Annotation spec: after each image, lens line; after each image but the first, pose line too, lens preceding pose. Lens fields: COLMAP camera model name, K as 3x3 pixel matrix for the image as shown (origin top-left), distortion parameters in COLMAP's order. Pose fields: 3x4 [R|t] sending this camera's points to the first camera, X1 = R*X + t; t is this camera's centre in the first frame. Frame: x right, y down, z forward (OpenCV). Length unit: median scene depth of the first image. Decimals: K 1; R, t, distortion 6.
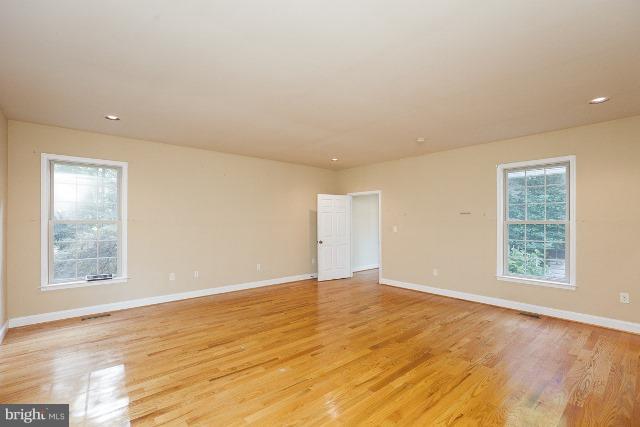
lens RADIAL K [[292.4, 0, 320.5], [0, 292.4, 216.3], [0, 0, 1]] dist [-0.000301, 0.000103]
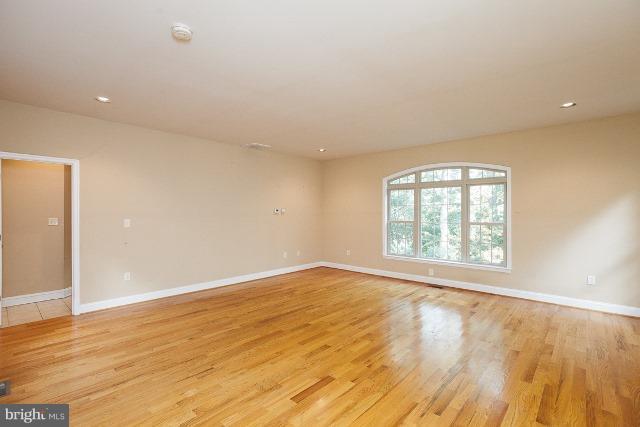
lens RADIAL K [[292.4, 0, 320.5], [0, 292.4, 216.3], [0, 0, 1]] dist [-0.000301, 0.000103]
pose [[-0.992487, -0.002754, -0.122320, 0.252045], [-0.001573, 0.999951, -0.009750, 0.038382], [0.122341, -0.009484, -0.992443, 2.021713]]
